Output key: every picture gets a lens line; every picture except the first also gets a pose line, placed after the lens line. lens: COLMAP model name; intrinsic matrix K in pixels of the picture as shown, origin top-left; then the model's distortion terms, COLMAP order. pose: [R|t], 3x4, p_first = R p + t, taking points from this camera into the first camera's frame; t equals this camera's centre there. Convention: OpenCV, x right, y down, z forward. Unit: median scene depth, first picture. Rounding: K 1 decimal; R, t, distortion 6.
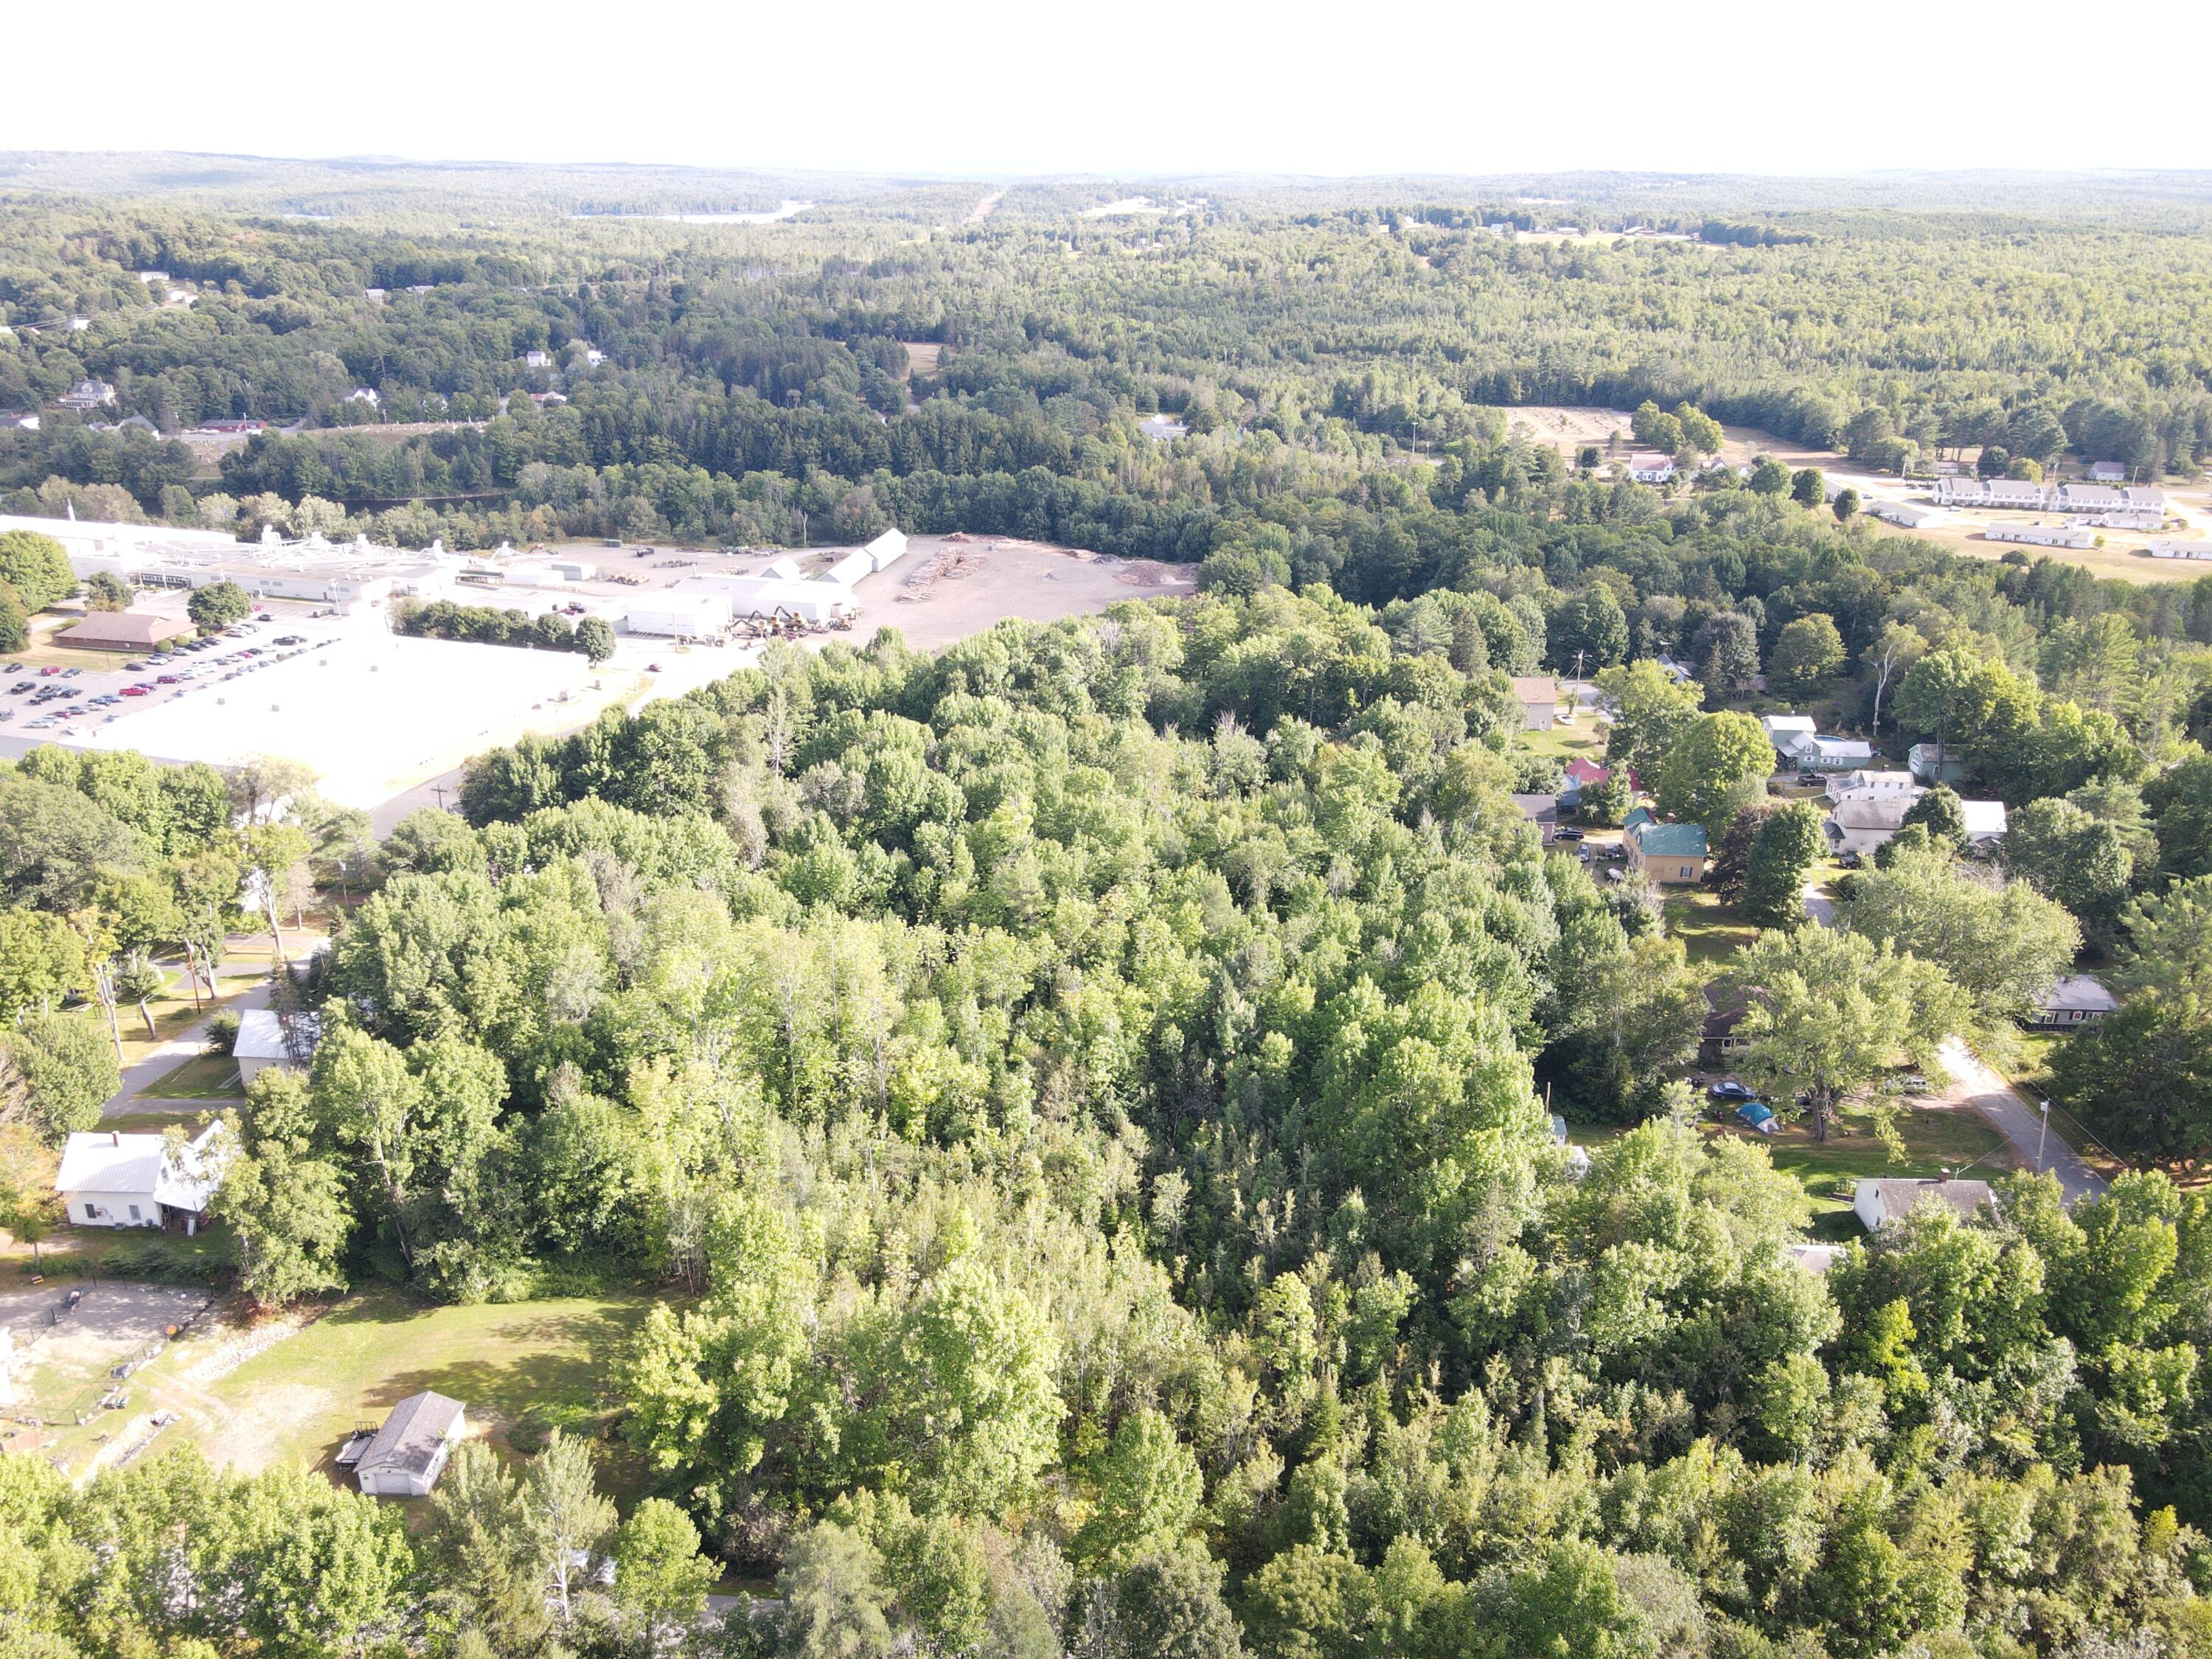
lens RADIAL K [[1612.2, 0, 1107.8], [0, 1612.2, 836.4], [0, 0, 1]] dist [0.008589, 0.010975]
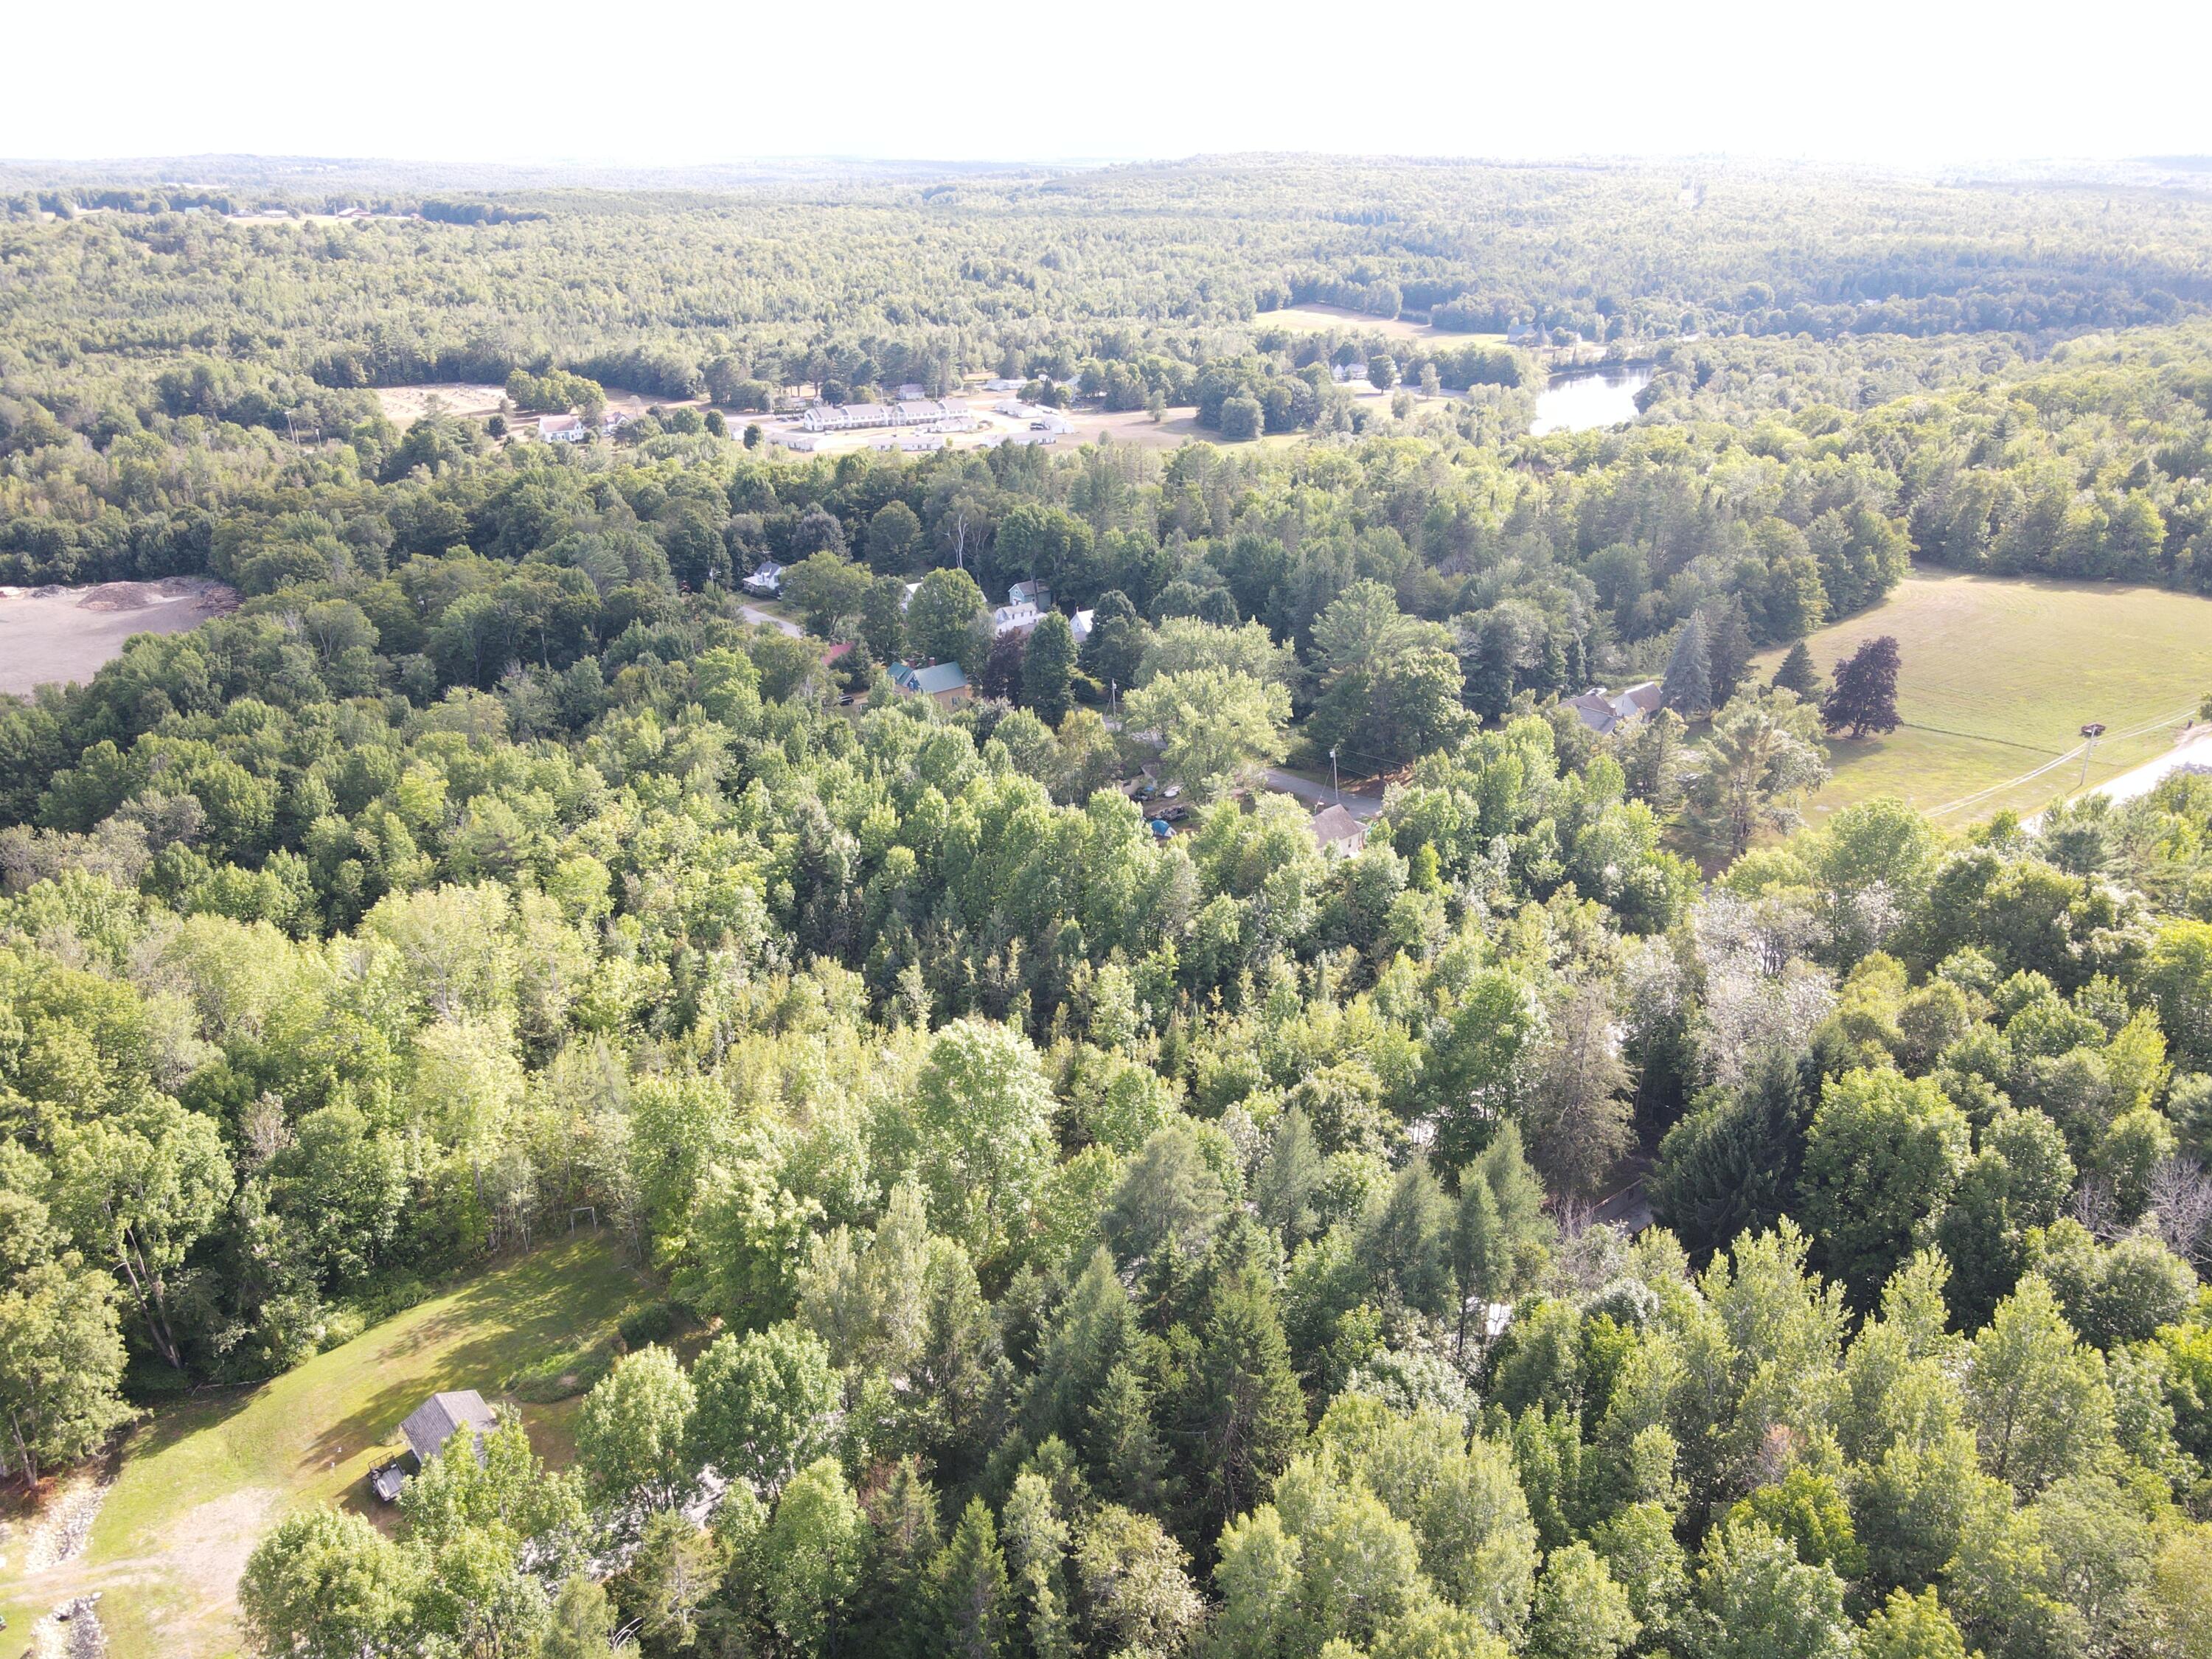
lens RADIAL K [[1612.2, 0, 1106.2], [0, 1612.2, 824.4], [0, 0, 1]] dist [0.008589, 0.010975]
pose [[0.734426, -0.264769, 0.624912, -0.106097], [0.264204, 0.959667, 0.096097, 0.007254], [-0.625151, 0.094528, 0.774758, 0.002169]]
